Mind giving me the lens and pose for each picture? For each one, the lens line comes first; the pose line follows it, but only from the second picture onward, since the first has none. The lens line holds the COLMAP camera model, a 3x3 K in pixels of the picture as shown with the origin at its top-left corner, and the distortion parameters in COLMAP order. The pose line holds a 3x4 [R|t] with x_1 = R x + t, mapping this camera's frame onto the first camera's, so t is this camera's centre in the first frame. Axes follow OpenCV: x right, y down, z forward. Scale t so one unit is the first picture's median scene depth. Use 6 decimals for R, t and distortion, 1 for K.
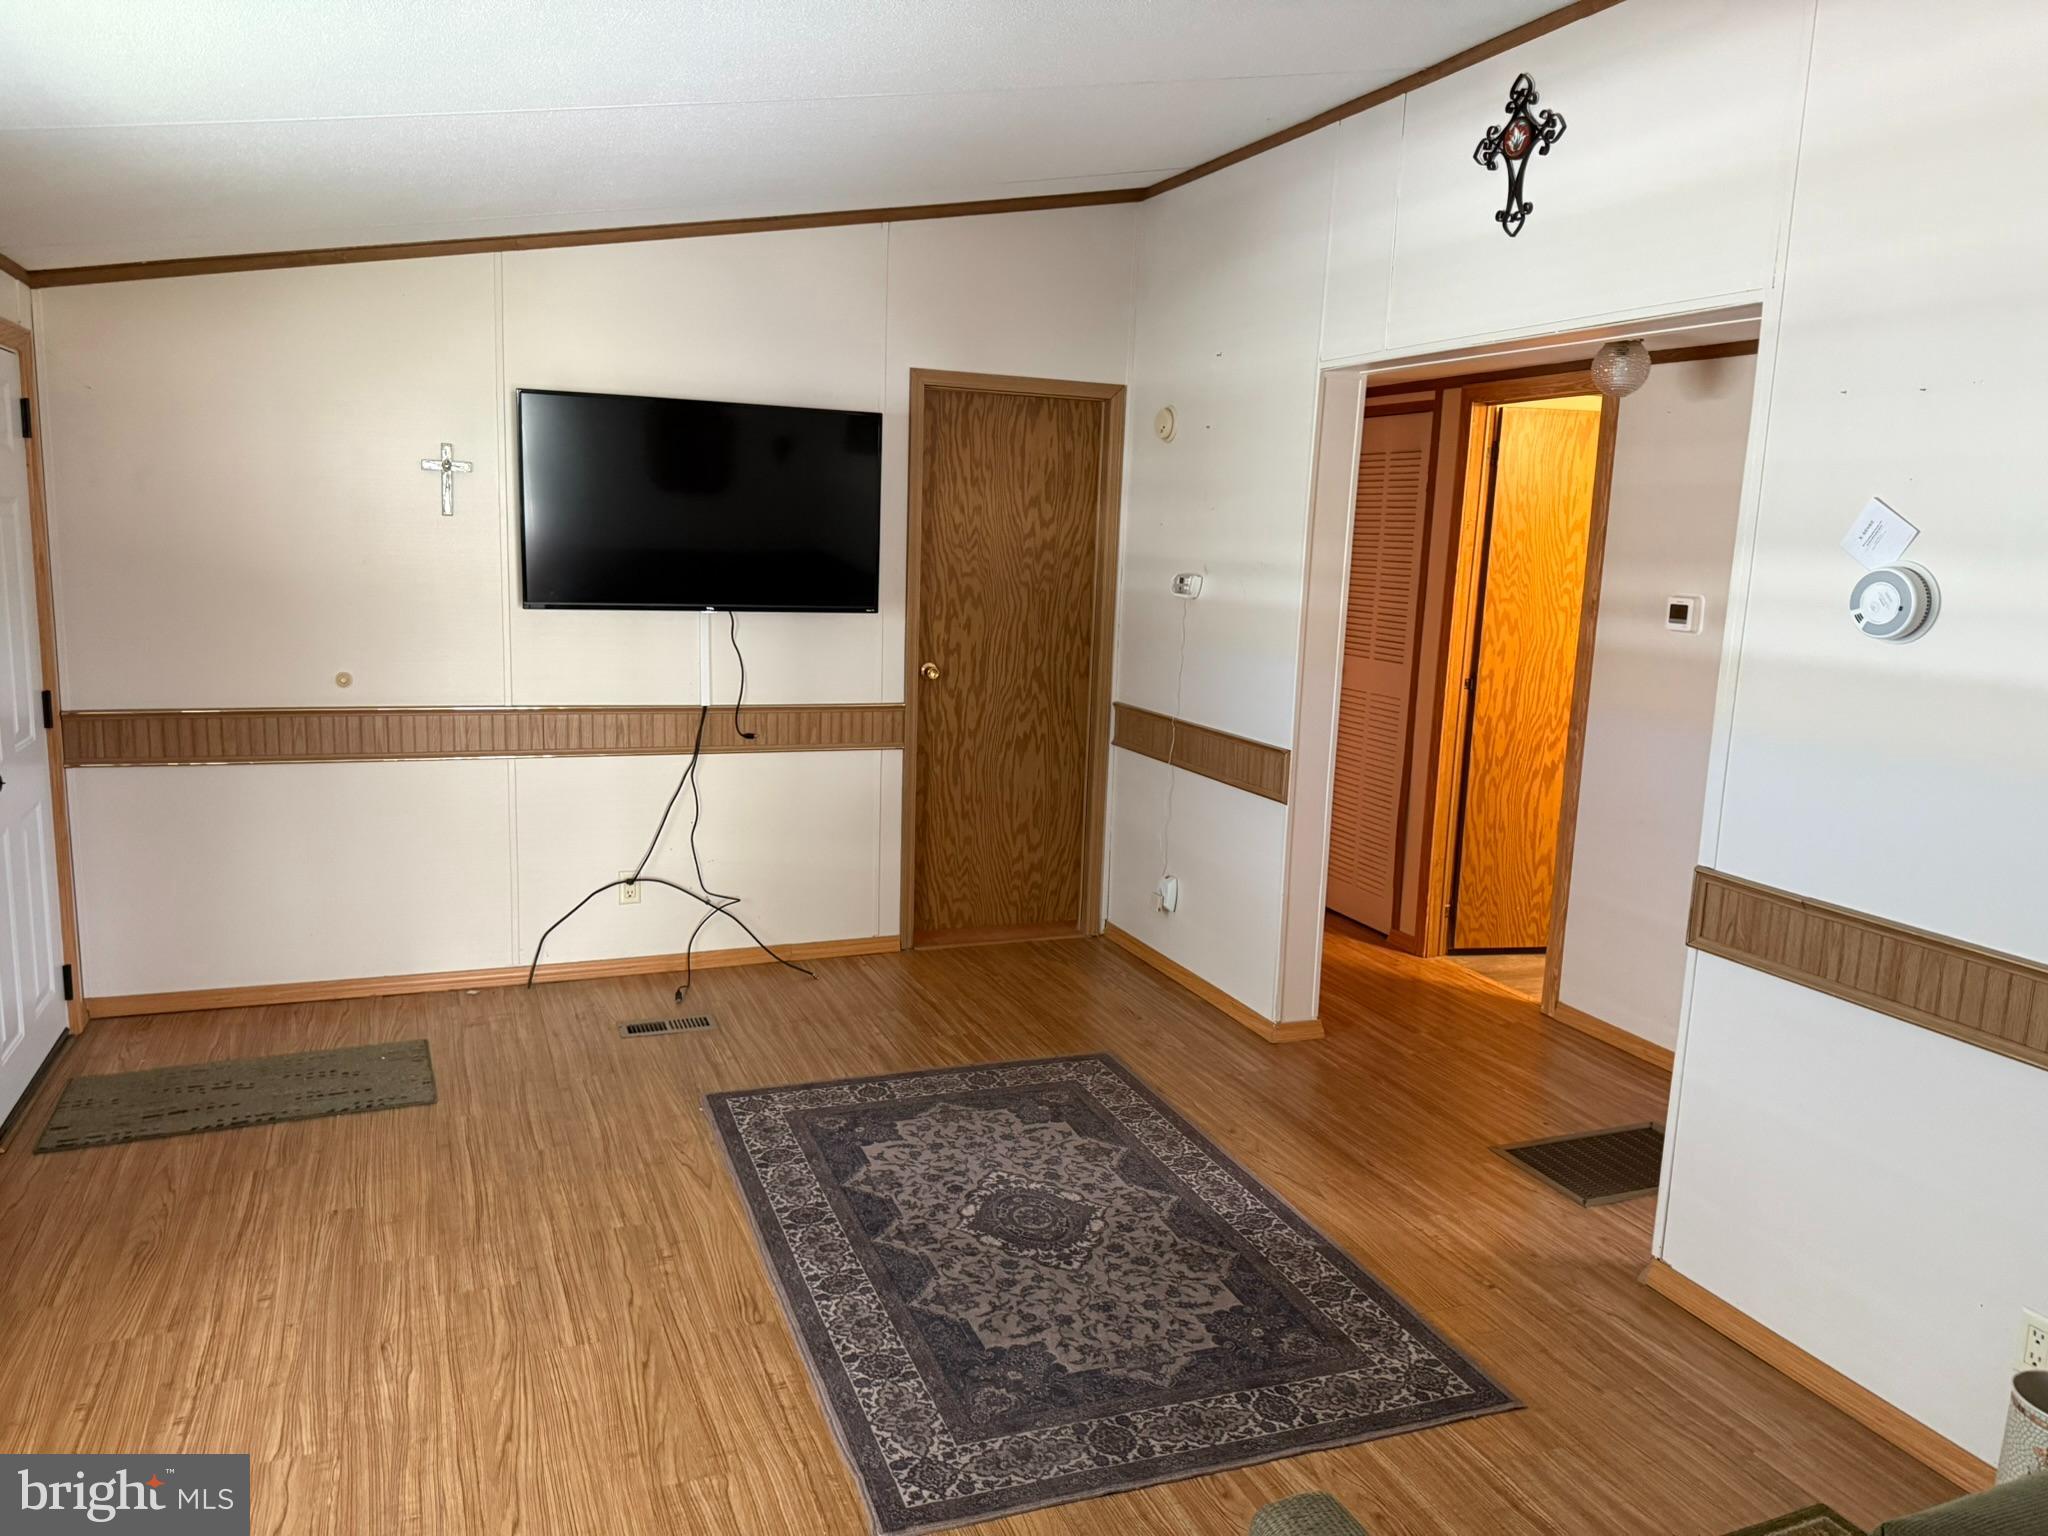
lens RADIAL K [[1480.3, 0, 1003.0], [0, 1480.3, 771.2], [0, 0, 1]] dist [0.075964, -0.075951]
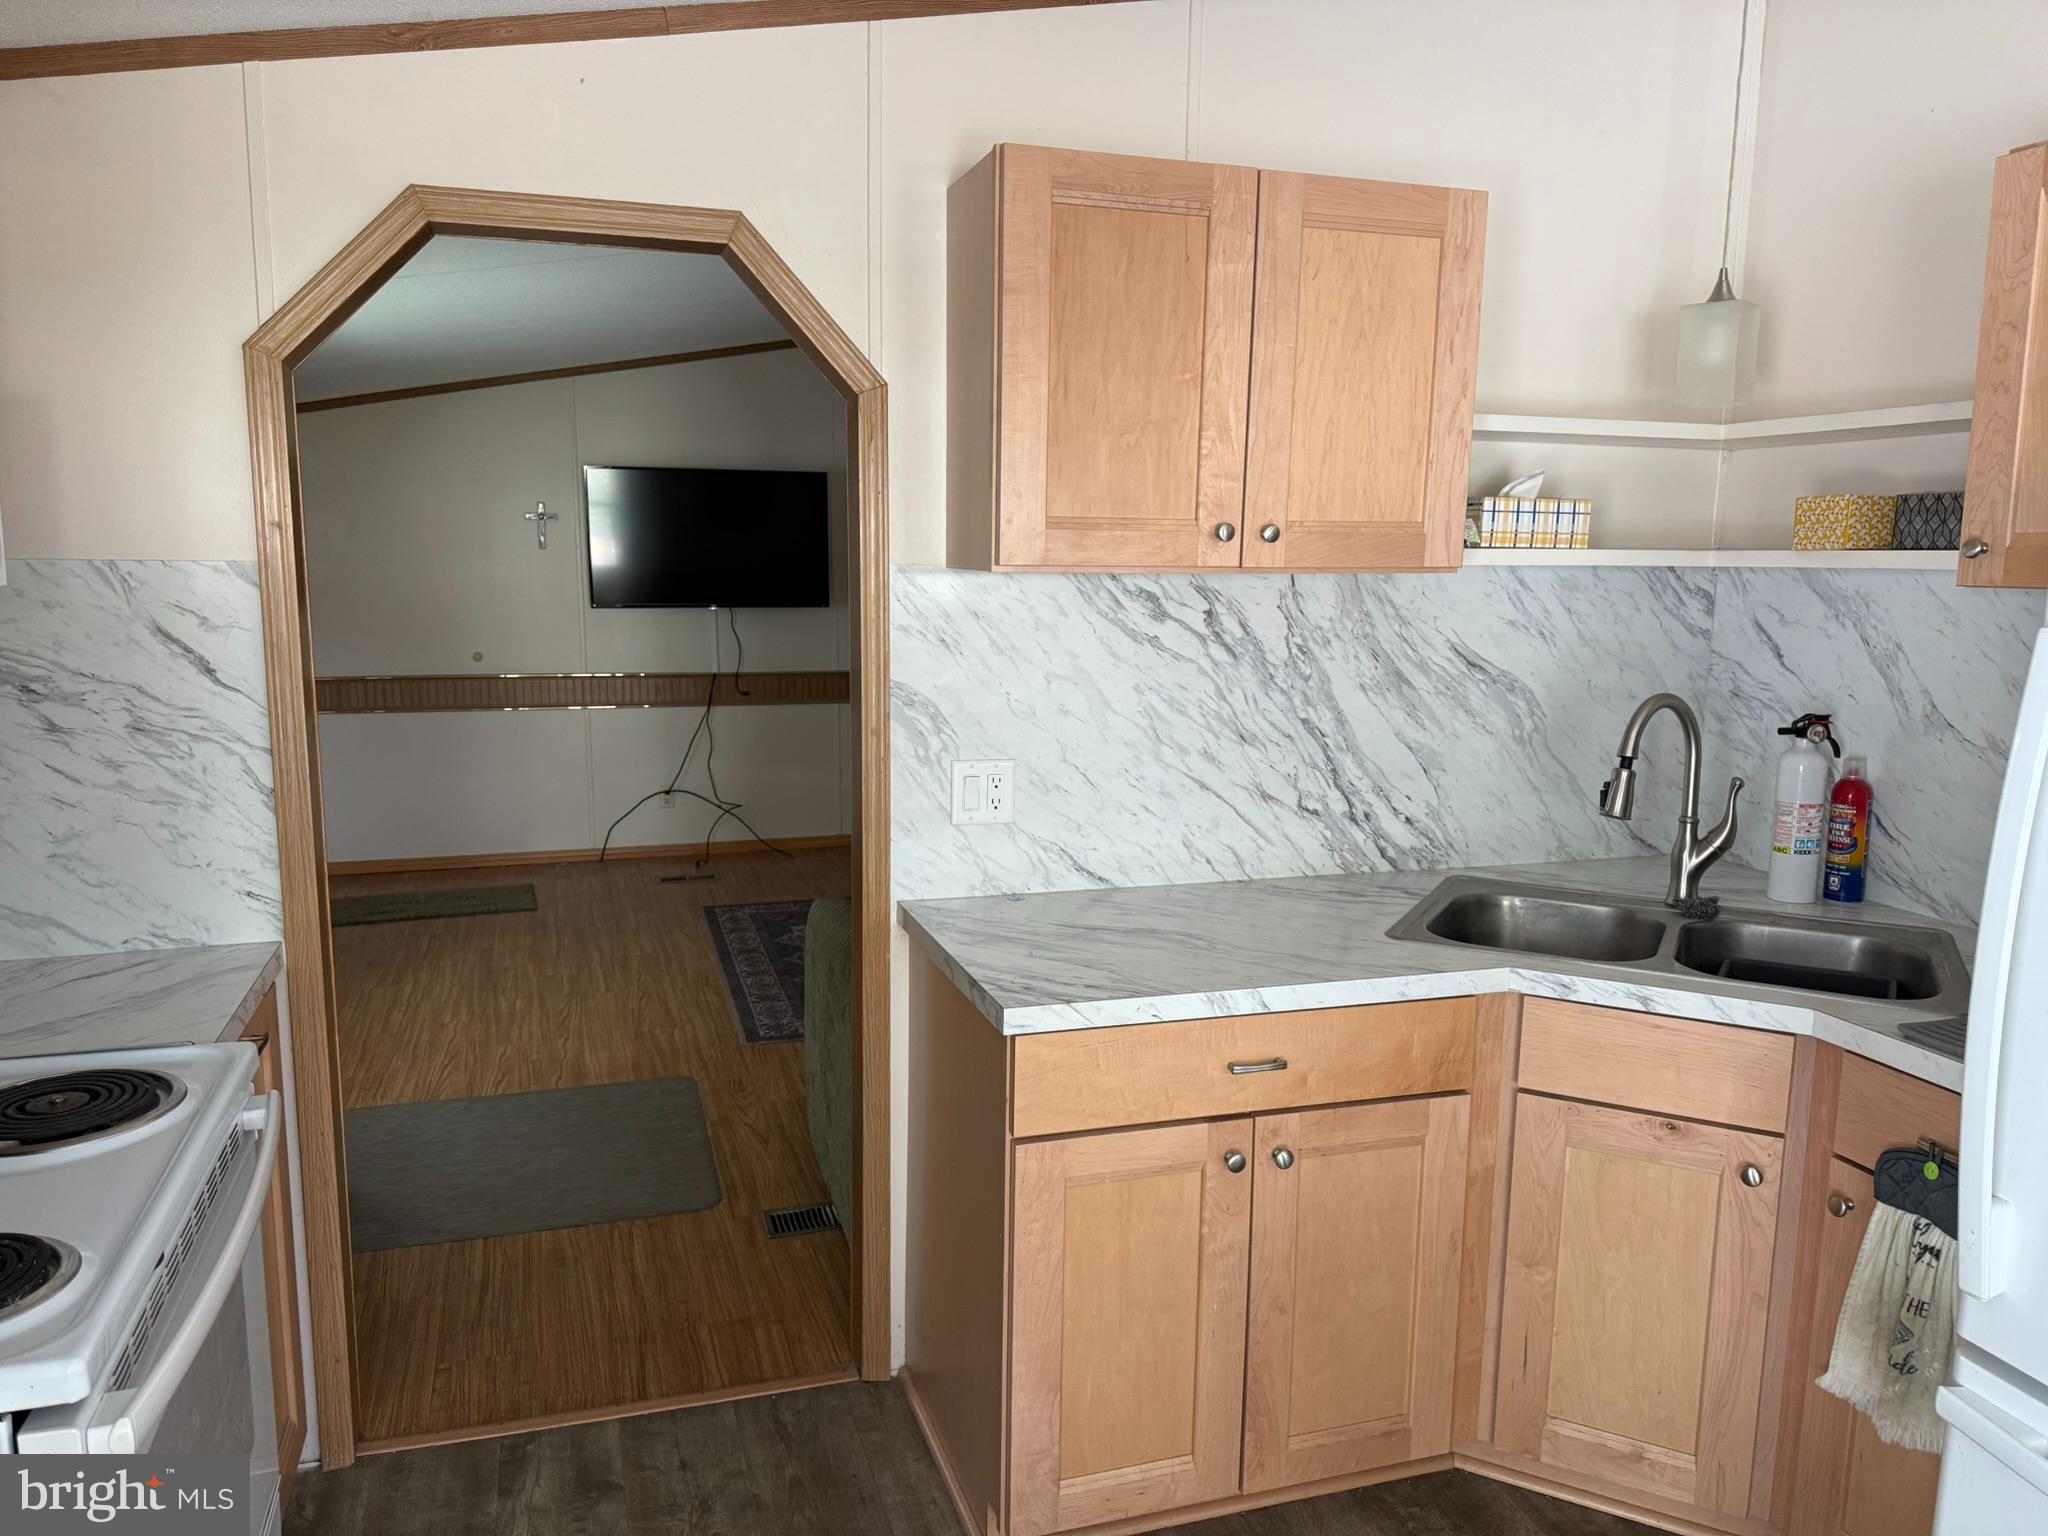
lens RADIAL K [[1480.3, 0, 1039.4], [0, 1480.3, 774.4], [0, 0, 1]] dist [0.075964, -0.075951]
pose [[0.998229, -0.020126, -0.055981, 0.281811], [0.019050, 0.999625, -0.019690, 0.127472], [0.056356, 0.018589, 0.998238, -0.638994]]
